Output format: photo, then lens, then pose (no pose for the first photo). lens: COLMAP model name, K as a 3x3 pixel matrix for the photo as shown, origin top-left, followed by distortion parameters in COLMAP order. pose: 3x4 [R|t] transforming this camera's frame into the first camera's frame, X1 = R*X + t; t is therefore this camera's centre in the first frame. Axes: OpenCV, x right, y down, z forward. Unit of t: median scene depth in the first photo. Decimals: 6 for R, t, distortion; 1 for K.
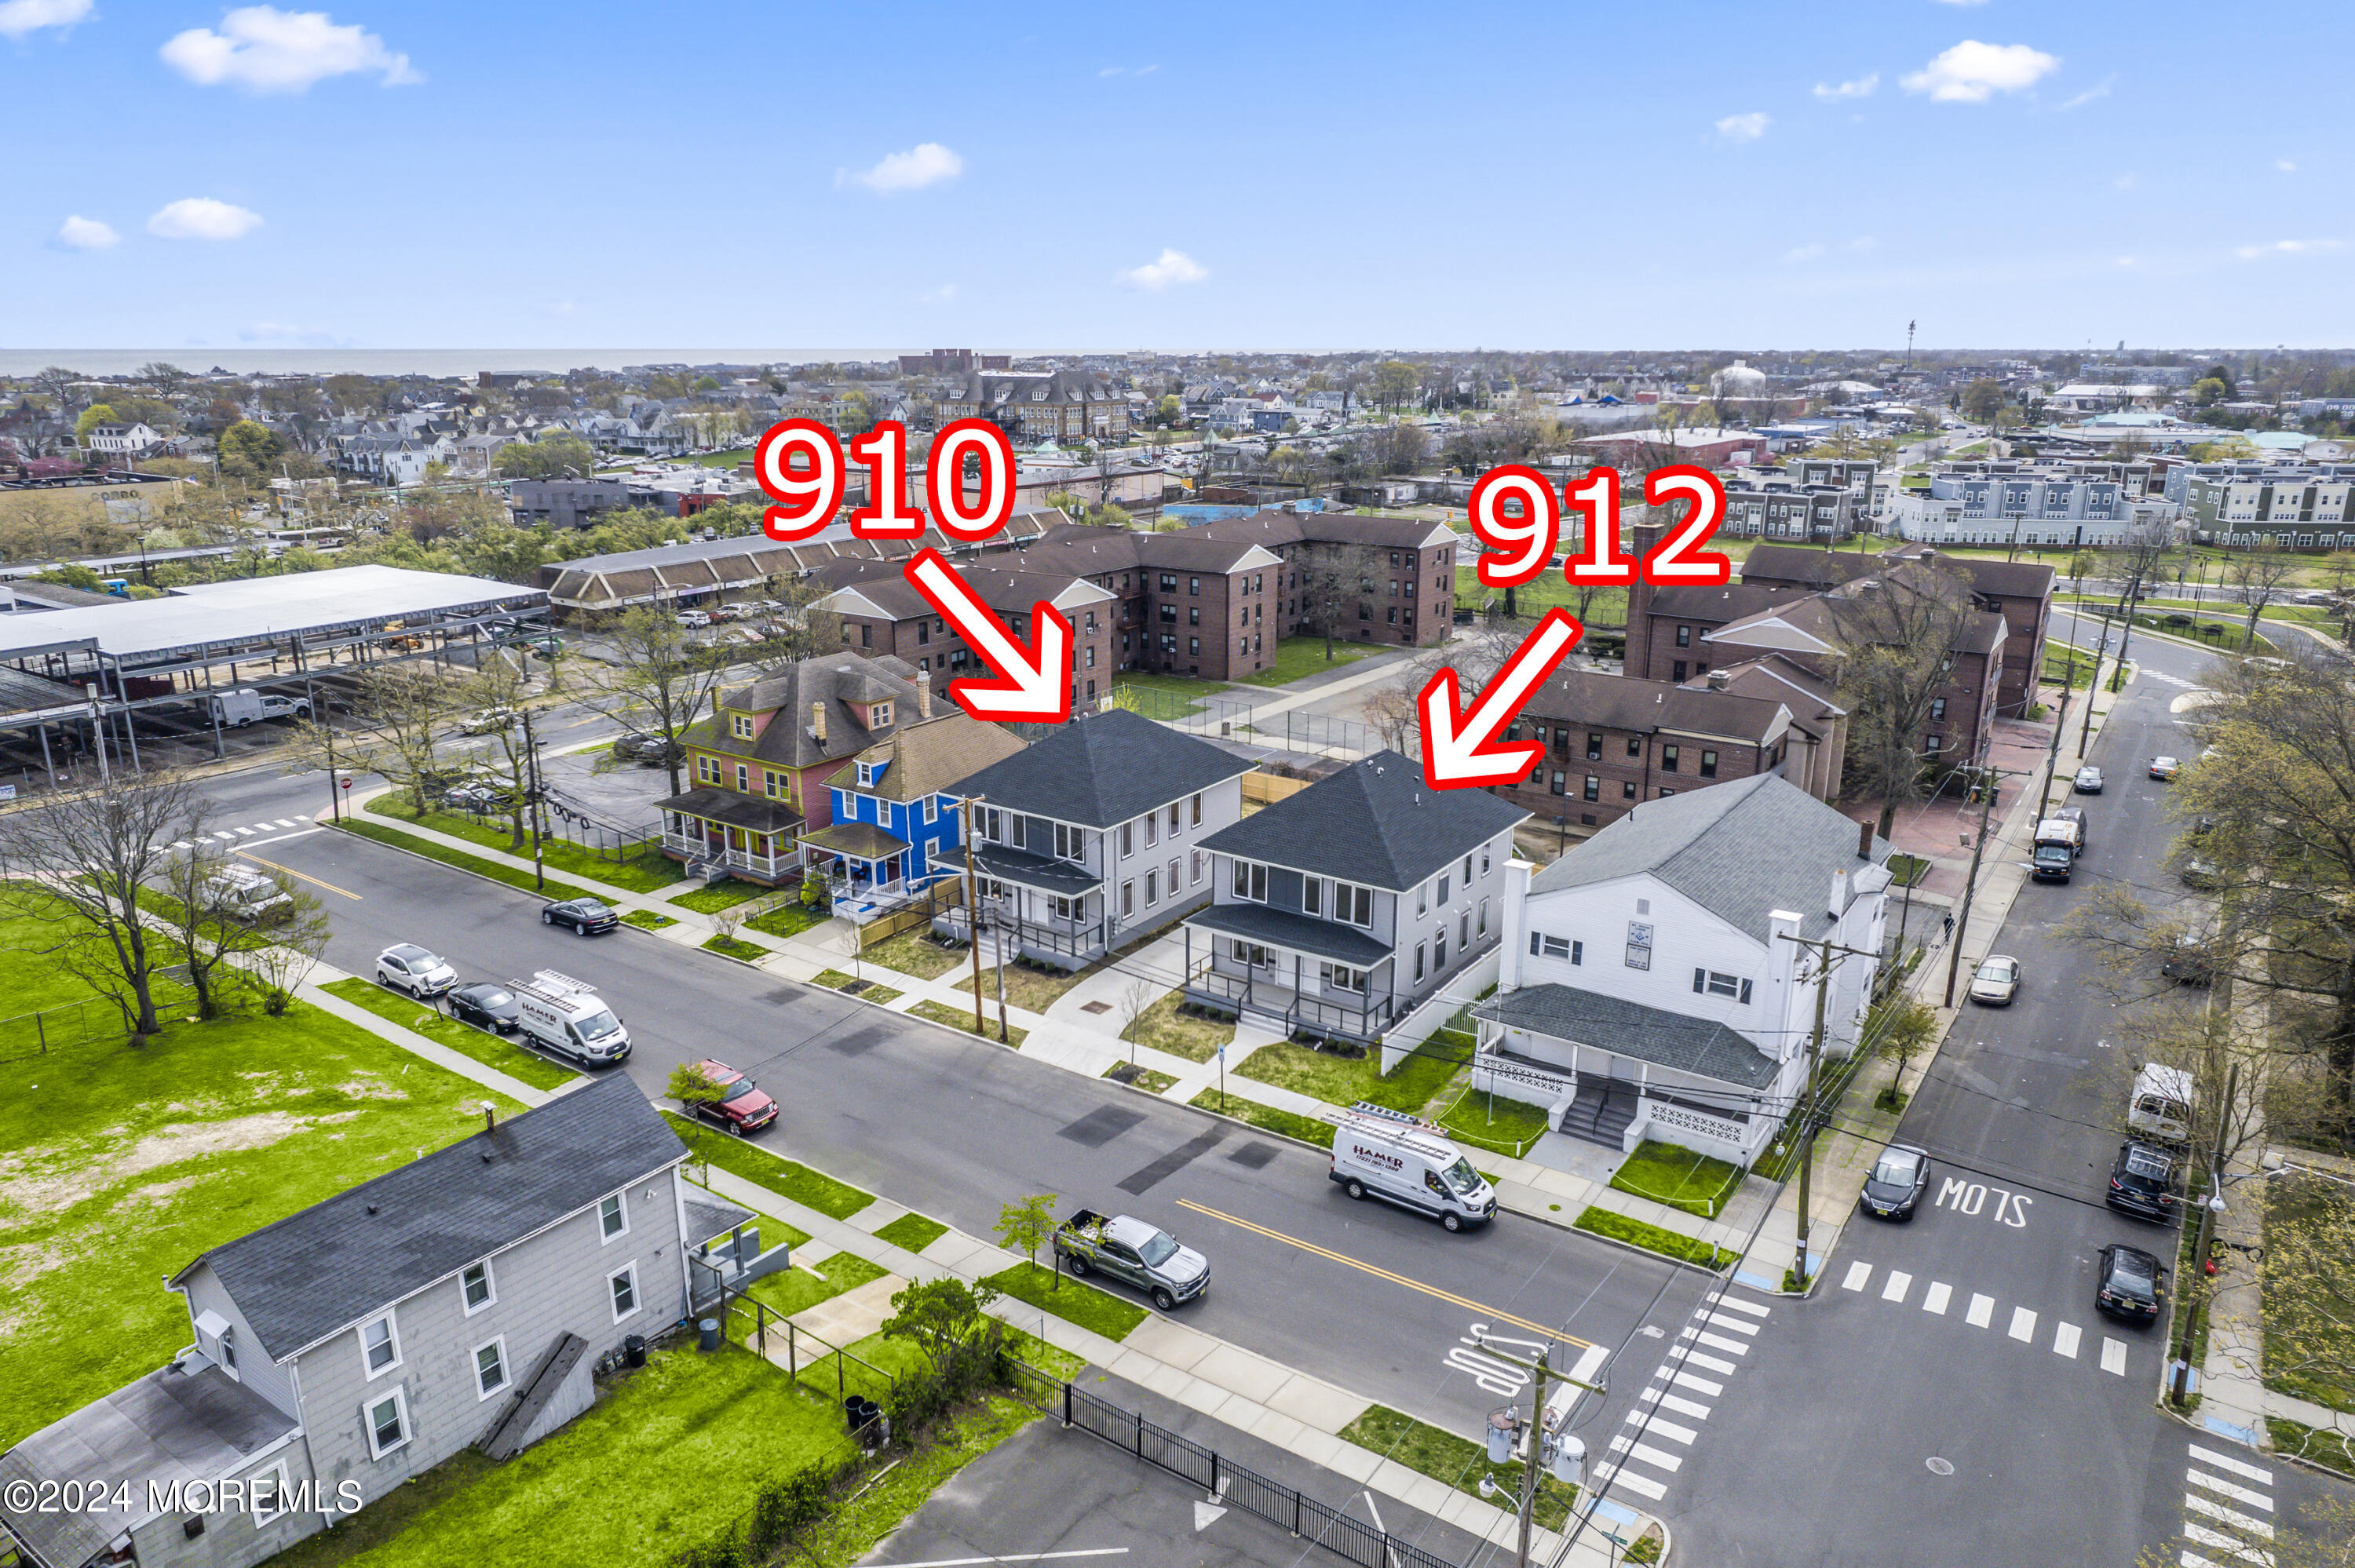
lens RADIAL K [[1561.6, 0, 1177.5], [0, 1561.6, 784.0], [0, 0, 1]] dist [-0.068073, 0.058330]
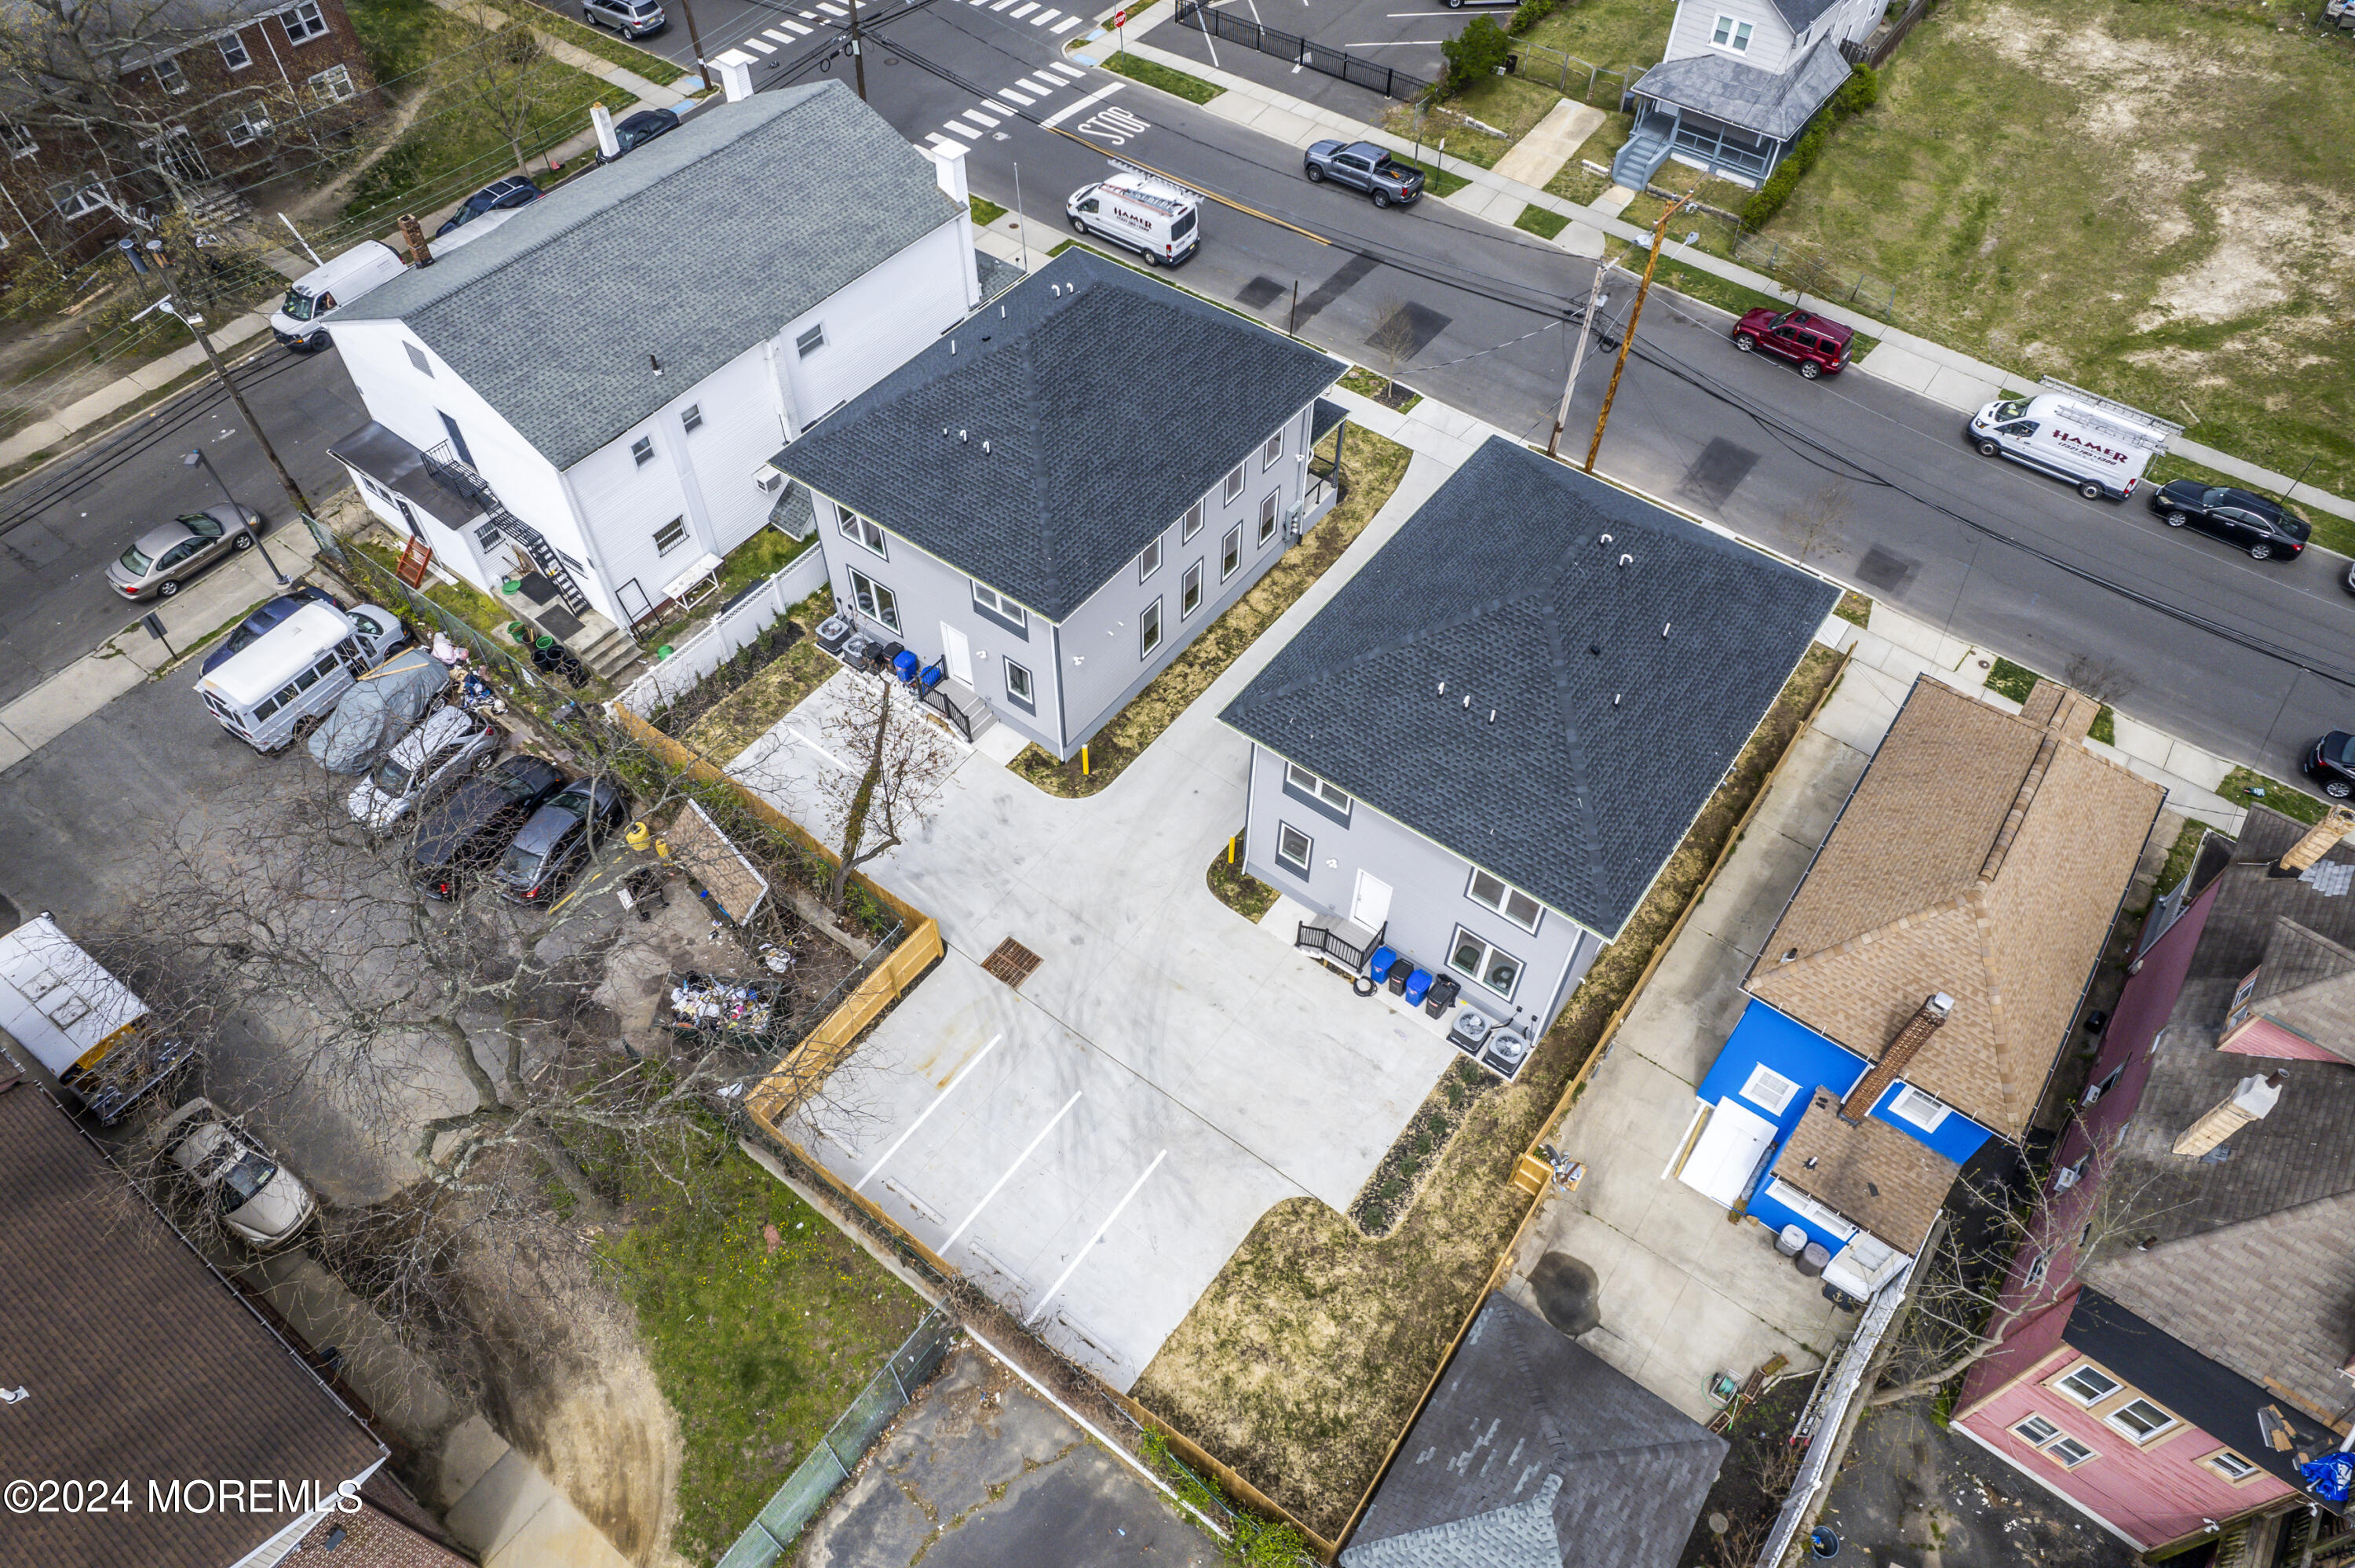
lens RADIAL K [[1539.1, 0, 1177.5], [0, 1539.1, 784.0], [0, 0, 1]] dist [-0.067977, 0.056515]
pose [[-0.999401, -0.031332, 0.014692, 0.043810], [0.001408, 0.387383, 0.921918, -0.327032], [-0.034577, 0.921386, -0.387107, 0.935695]]
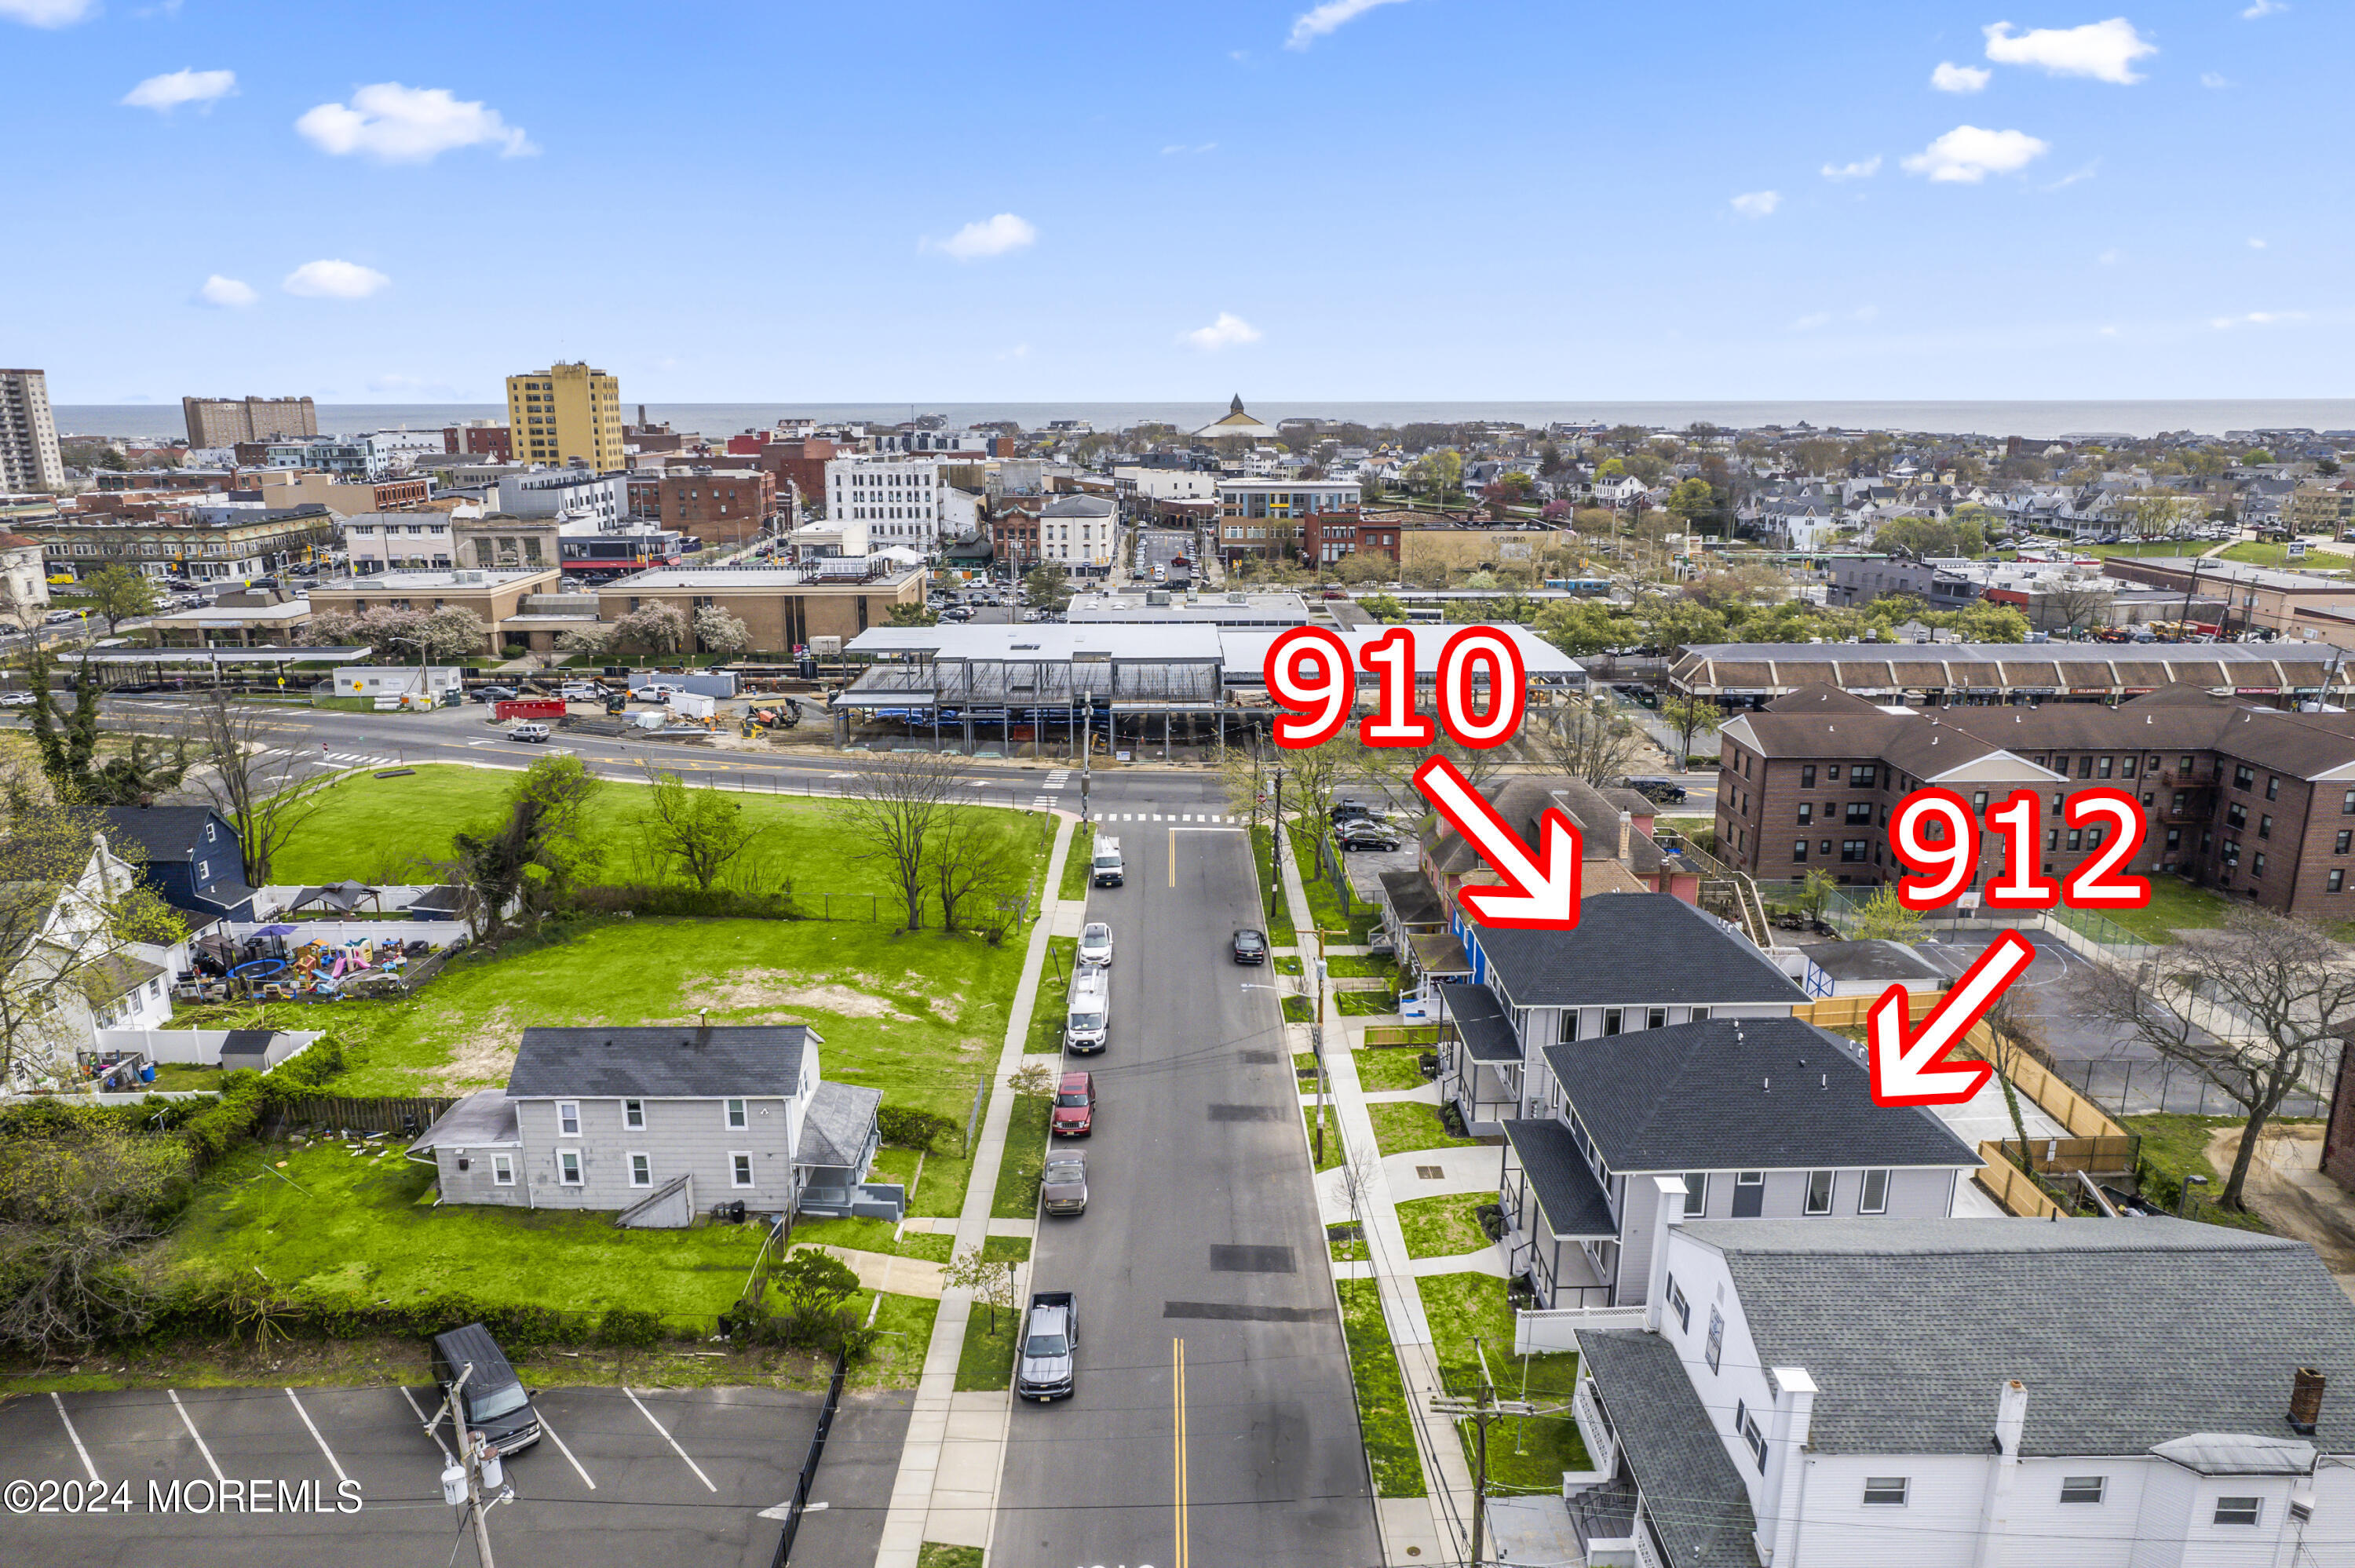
lens RADIAL K [[1539.1, 0, 1177.5], [0, 1539.1, 784.0], [0, 0, 1]] dist [-0.067977, 0.056515]
pose [[0.579022, 0.198826, -0.790697, 0.380403], [-0.222125, 0.971593, 0.081653, -0.092695], [0.784471, 0.128354, 0.606738, 0.166803]]
